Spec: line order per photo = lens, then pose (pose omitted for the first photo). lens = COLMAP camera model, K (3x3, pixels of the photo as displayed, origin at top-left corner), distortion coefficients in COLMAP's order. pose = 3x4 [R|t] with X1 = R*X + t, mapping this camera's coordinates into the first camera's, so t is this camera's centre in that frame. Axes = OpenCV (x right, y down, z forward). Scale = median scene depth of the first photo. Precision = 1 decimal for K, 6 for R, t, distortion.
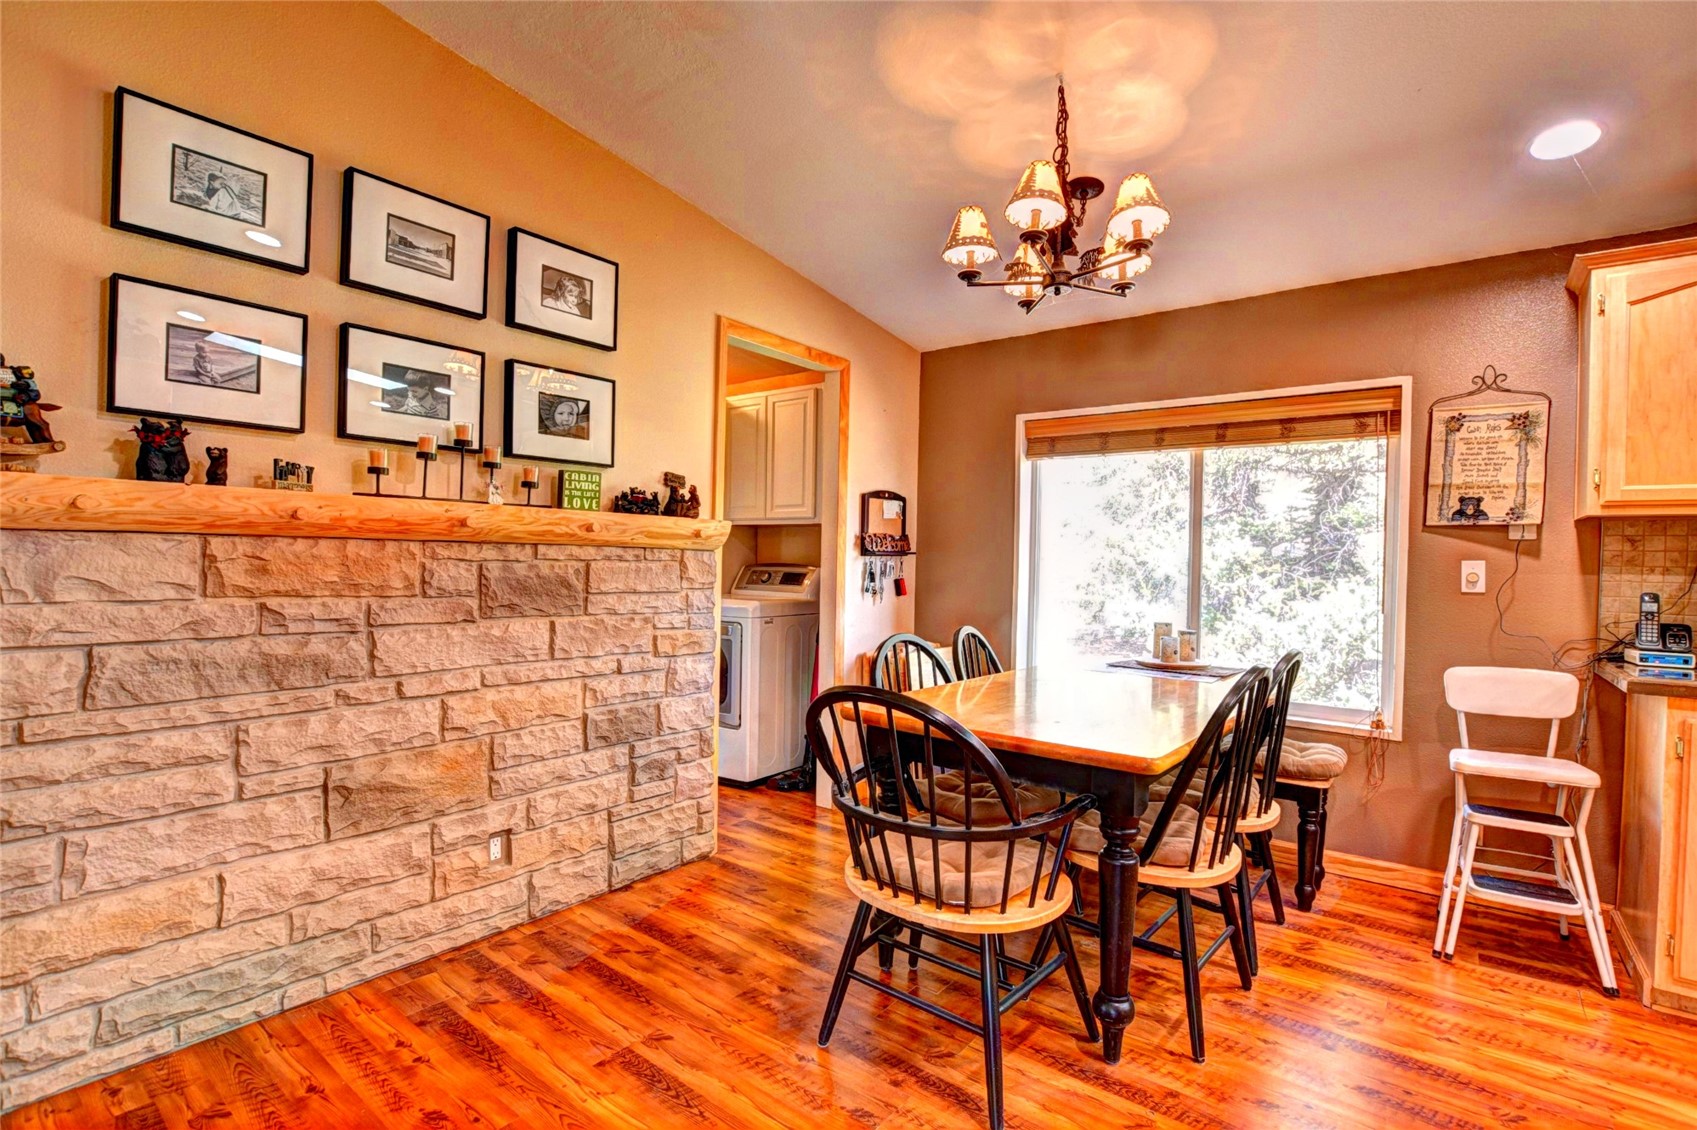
lens RADIAL K [[791.5, 0, 855.0], [0, 791.5, 565.7], [0, 0, 1]] dist [-0.027786, 0.003526]
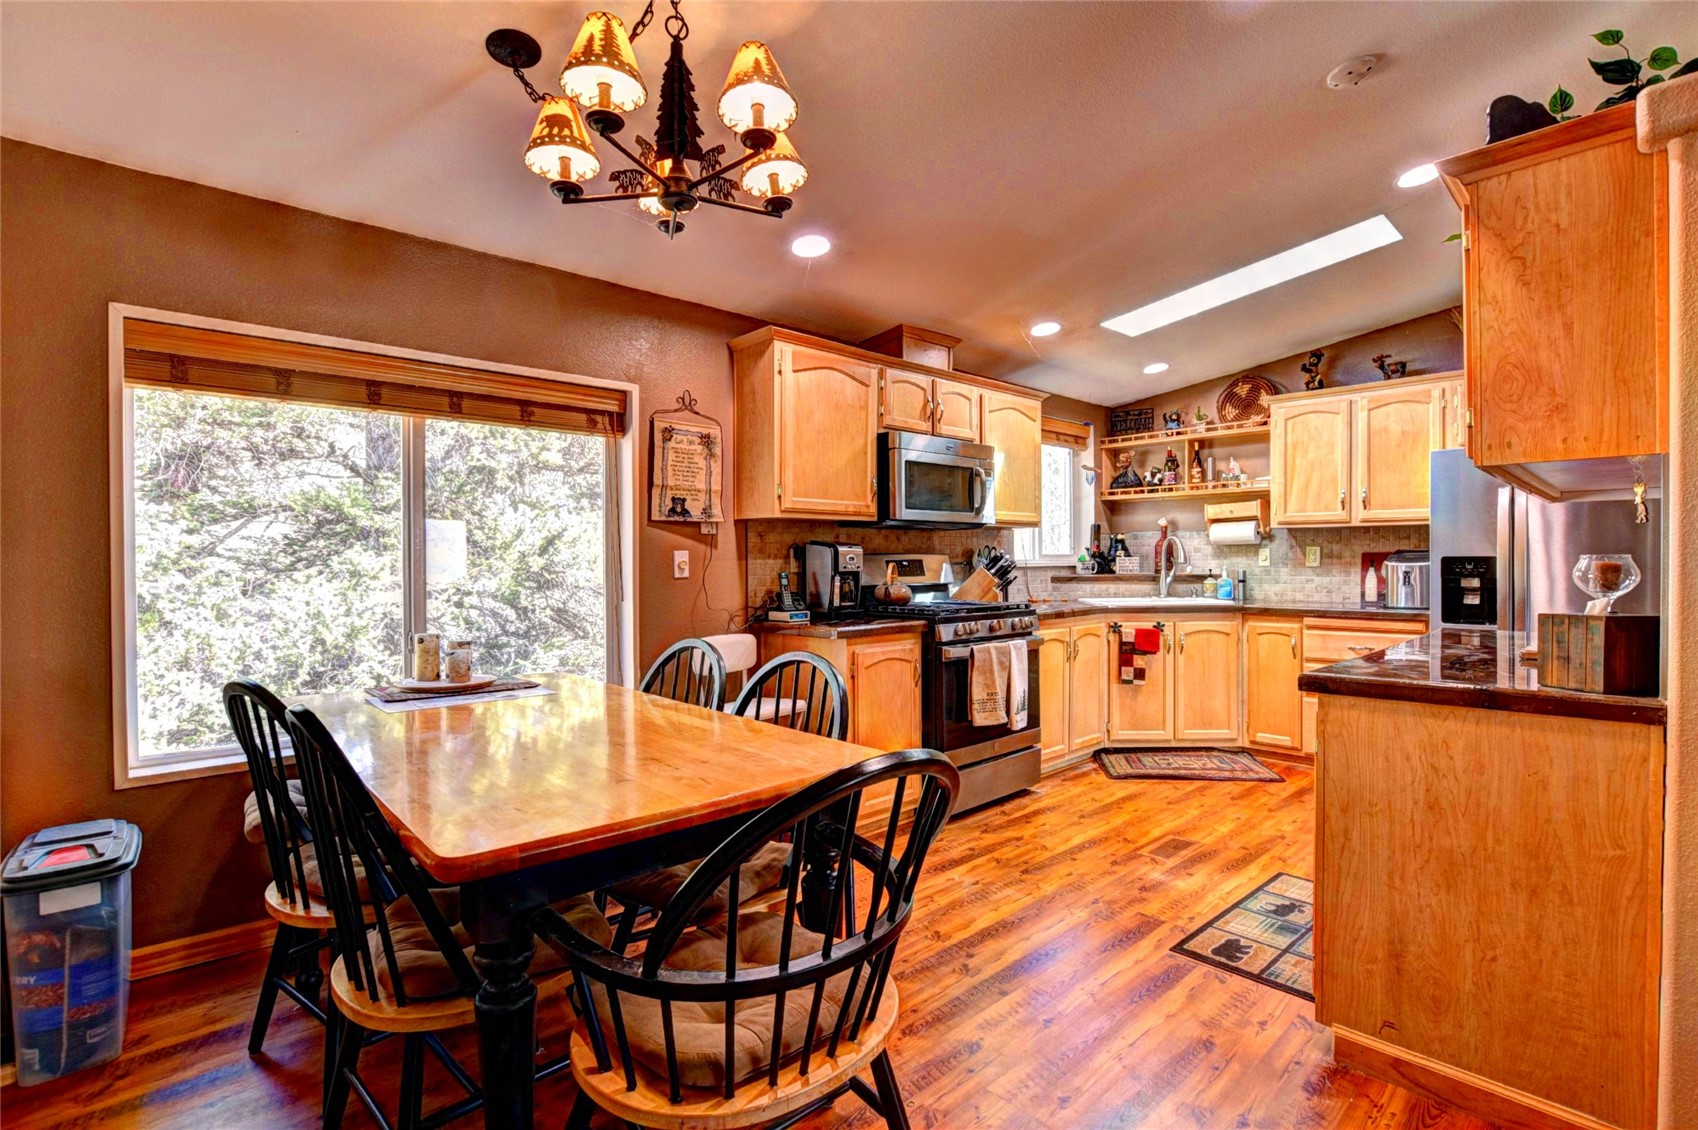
lens RADIAL K [[792.0, 0, 855.1], [0, 792.0, 565.1], [0, 0, 1]] dist [-0.027786, 0.003526]
pose [[0.161191, -0.026890, 0.986557, -0.408578], [0.017522, 0.999549, 0.024381, -0.010565], [-0.986768, 0.013357, 0.161590, 0.602439]]
